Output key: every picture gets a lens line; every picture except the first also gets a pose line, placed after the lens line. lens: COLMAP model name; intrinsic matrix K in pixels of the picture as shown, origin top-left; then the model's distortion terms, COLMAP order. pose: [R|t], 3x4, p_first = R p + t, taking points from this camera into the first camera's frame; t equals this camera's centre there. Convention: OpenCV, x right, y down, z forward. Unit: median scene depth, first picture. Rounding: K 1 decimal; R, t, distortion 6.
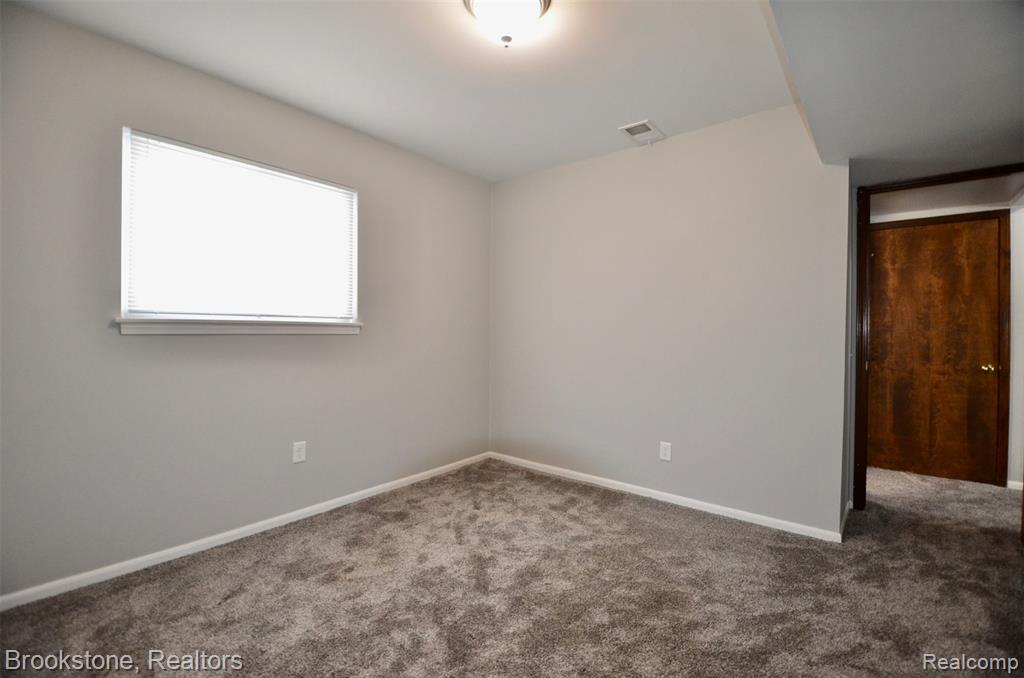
lens RADIAL K [[448.2, 0, 516.2], [0, 448.2, 332.0], [0, 0, 1]] dist [0.015206, -0.022185]
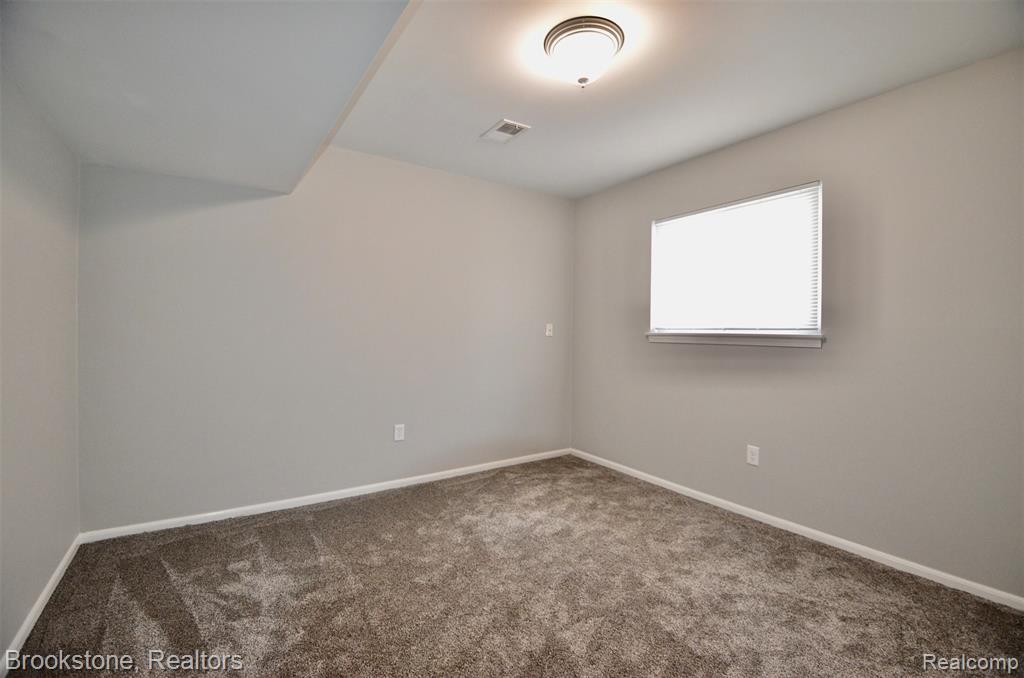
lens RADIAL K [[448.2, 0, 516.2], [0, 448.2, 332.0], [0, 0, 1]] dist [0.015206, -0.022185]
pose [[-0.293054, -0.002863, -0.956092, 0.837778], [-0.006161, 0.999980, -0.001106, -0.026783], [0.956076, 0.005566, -0.293066, 0.911567]]
